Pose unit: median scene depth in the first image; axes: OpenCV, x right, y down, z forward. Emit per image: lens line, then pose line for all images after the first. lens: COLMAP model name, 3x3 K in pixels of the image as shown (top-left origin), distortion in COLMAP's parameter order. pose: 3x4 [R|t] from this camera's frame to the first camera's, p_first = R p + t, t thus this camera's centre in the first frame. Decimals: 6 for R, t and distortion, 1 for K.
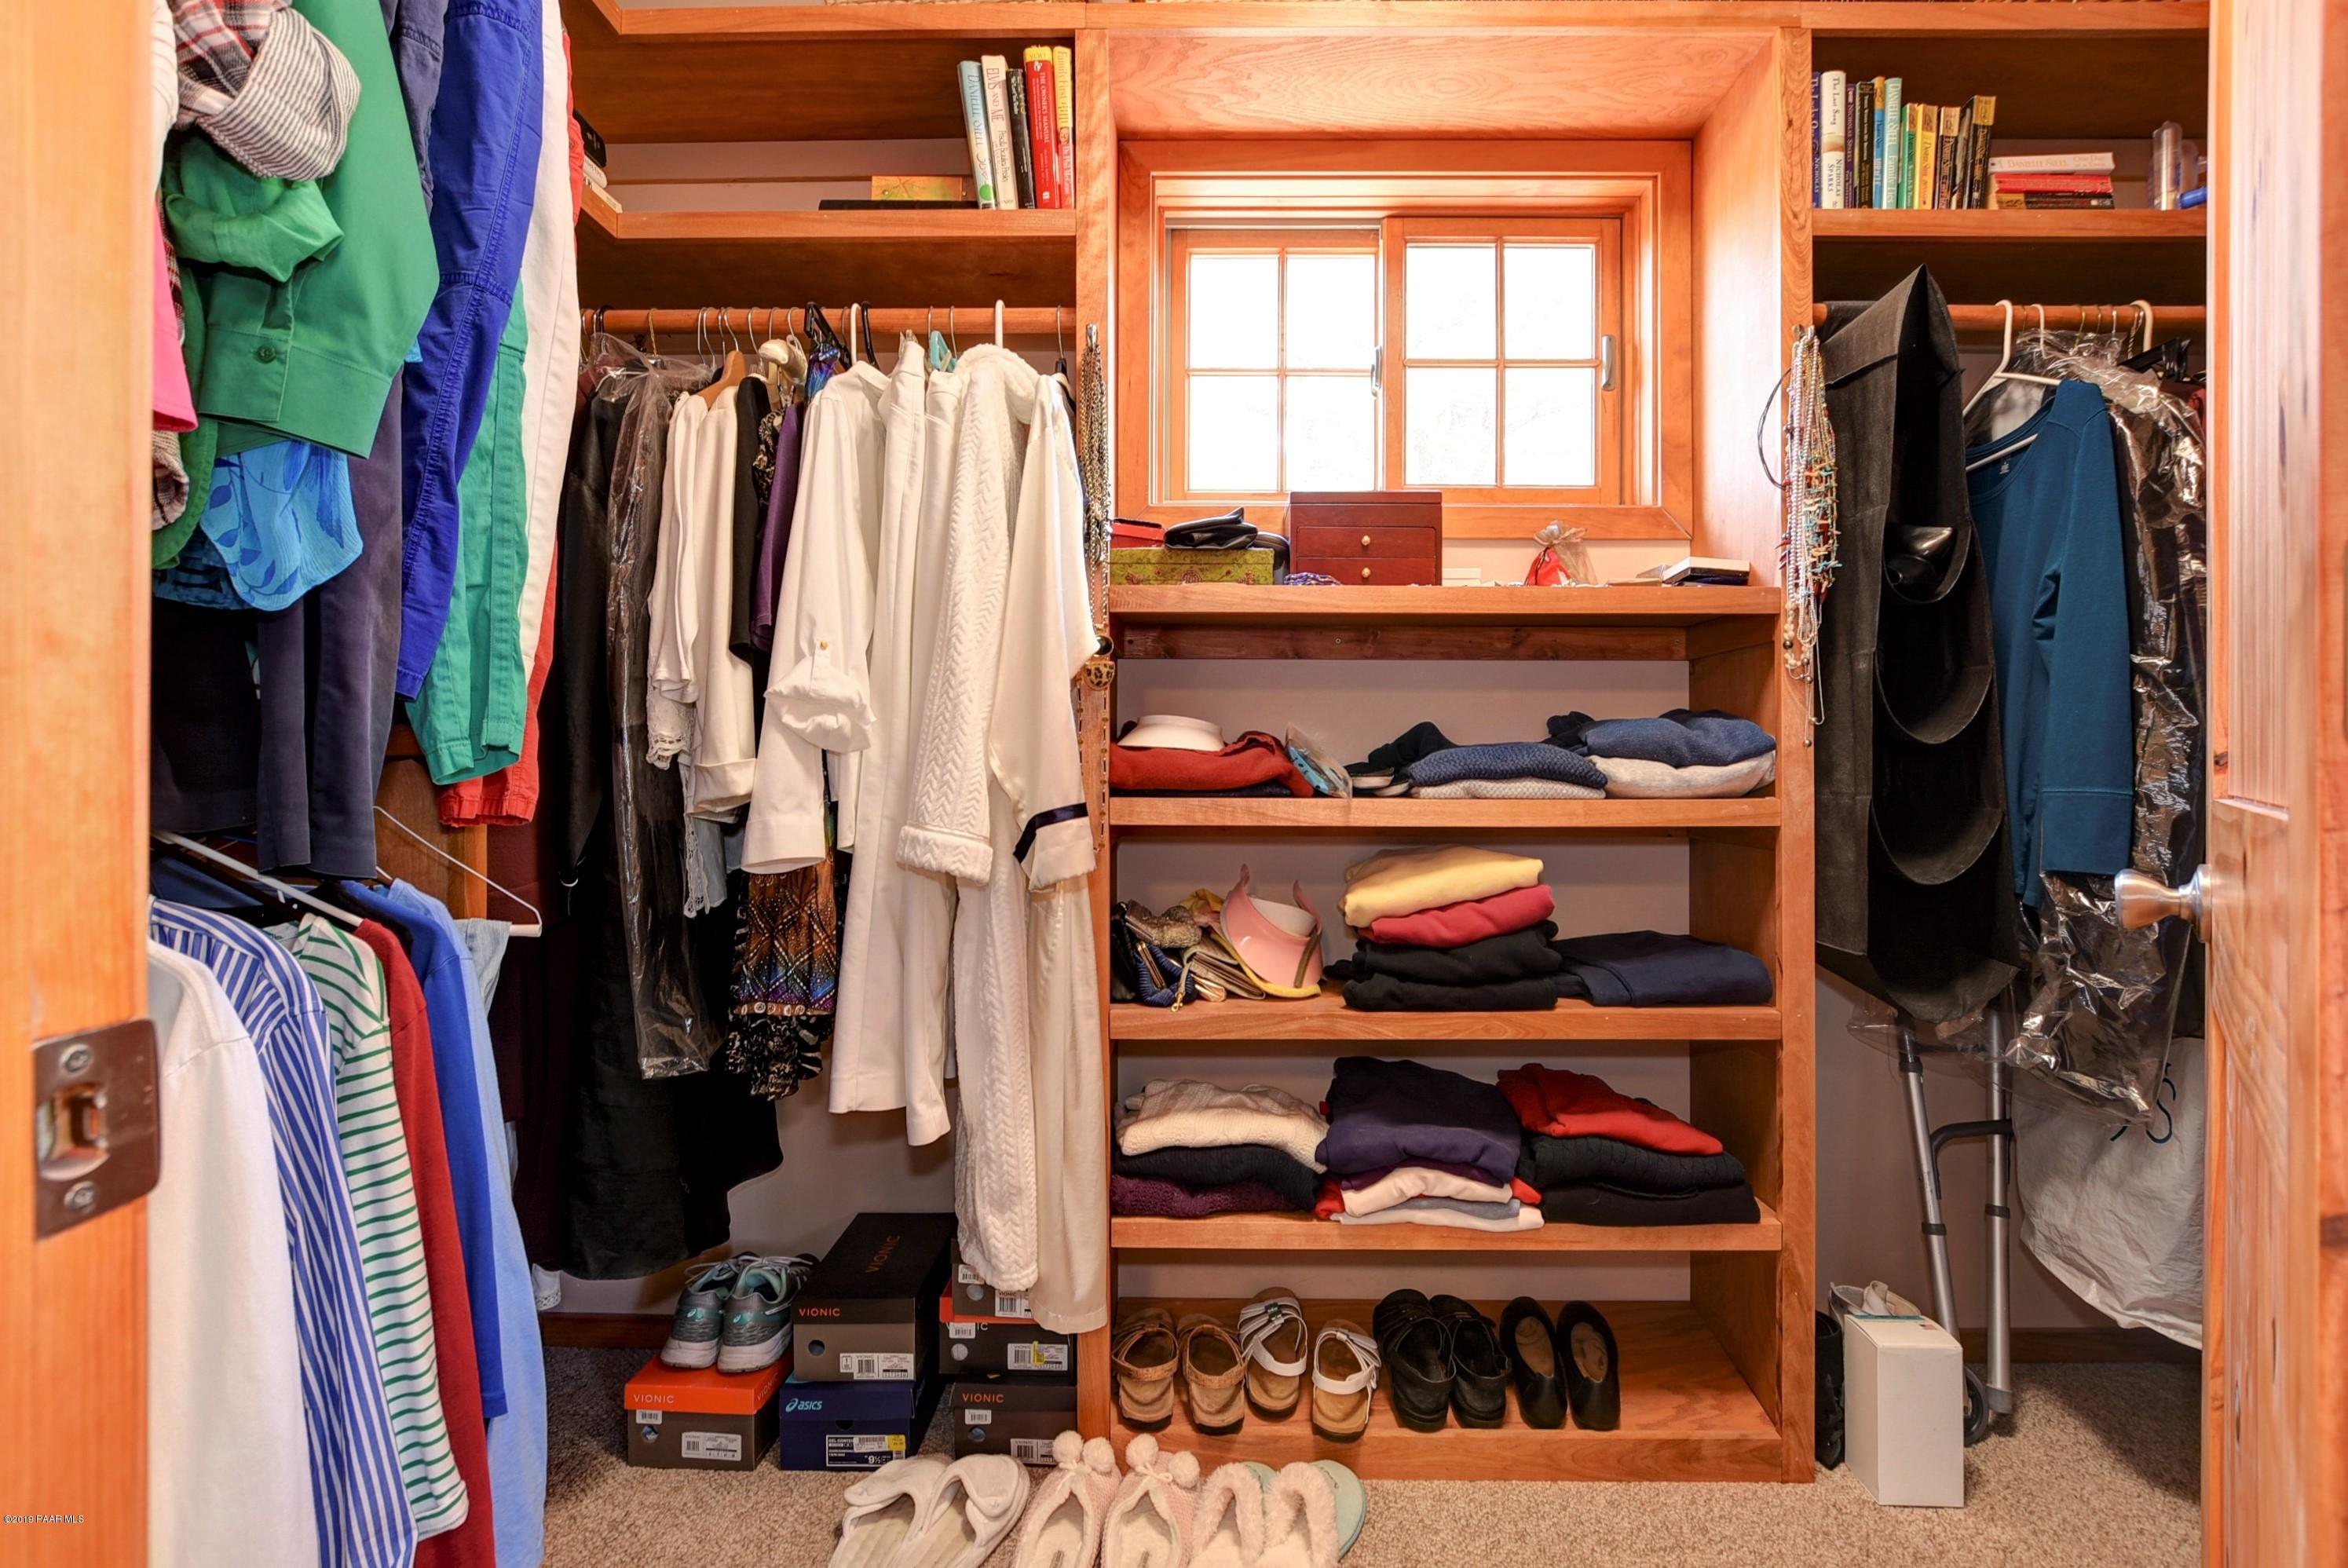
lens RADIAL K [[1073.6, 0, 1170.3], [0, 1073.6, 776.2], [0, 0, 1]] dist [-0.014409, 0.000147]
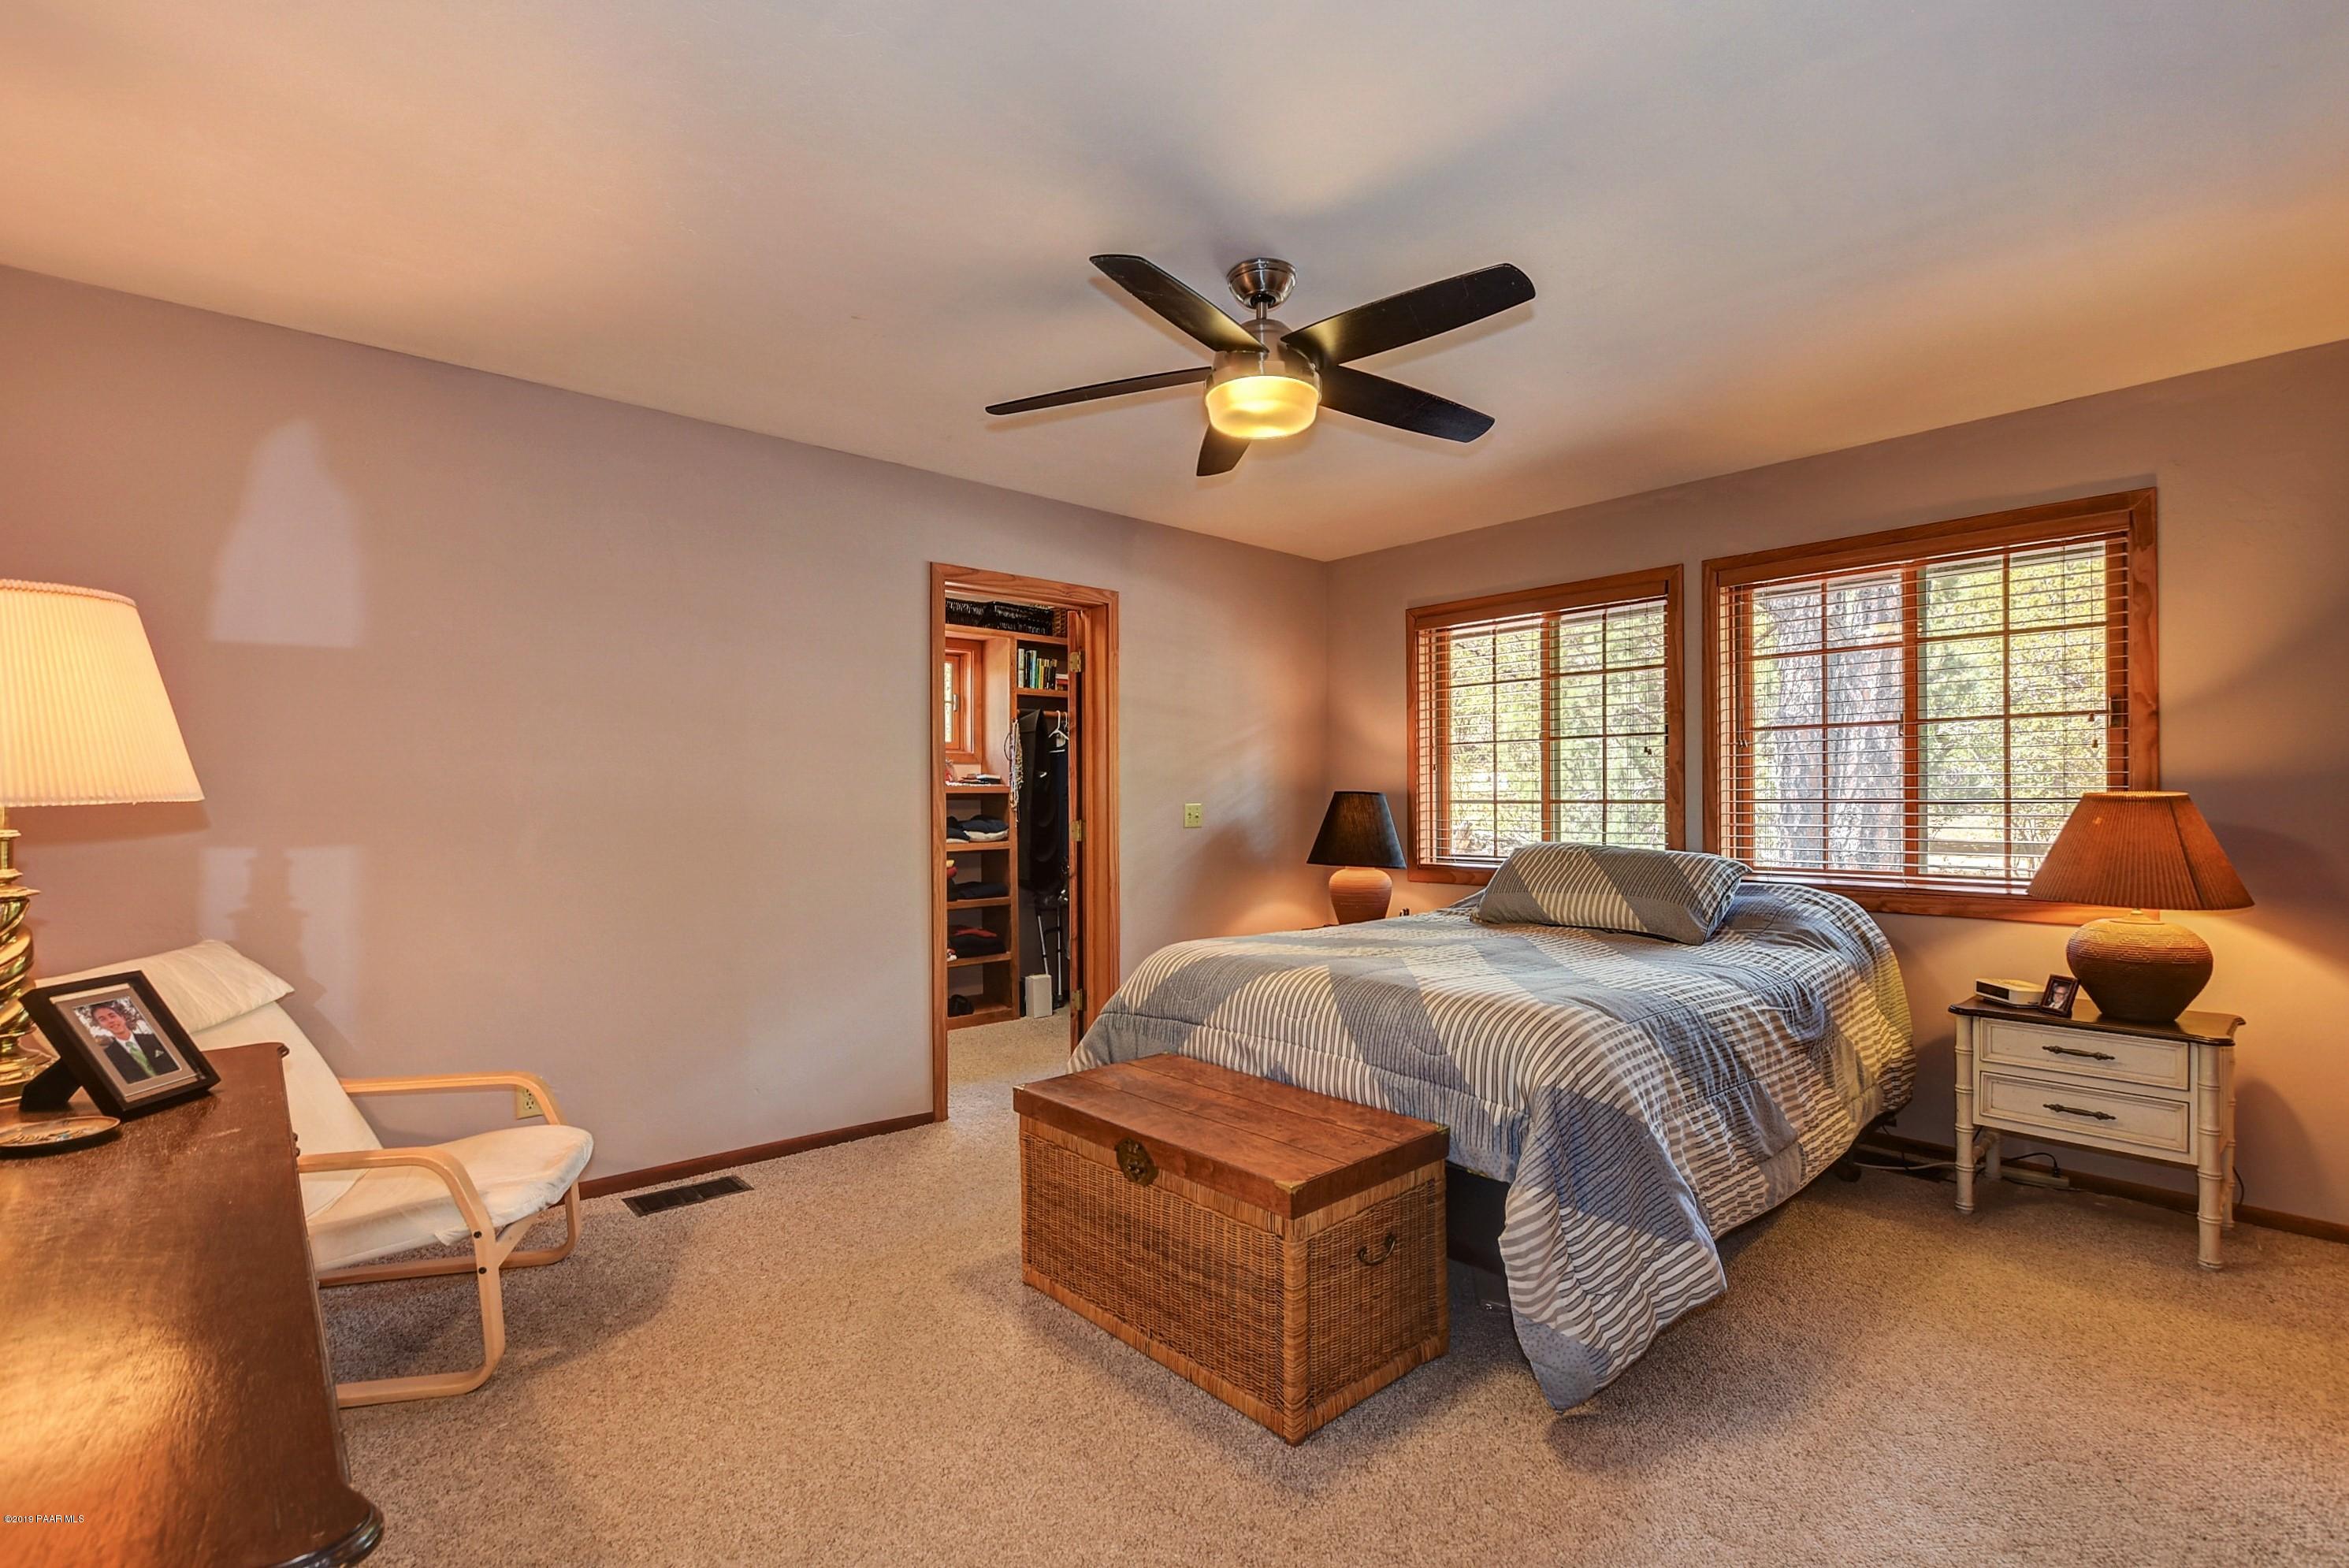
lens RADIAL K [[1074.1, 0, 1170.8], [0, 1074.1, 776.2], [0, 0, 1]] dist [-0.014409, 0.000147]
pose [[0.742425, -0.000313, 0.669929, -1.567985], [0.007109, 0.999947, -0.007411, -0.178647], [-0.669891, 0.010265, 0.742388, -2.228114]]
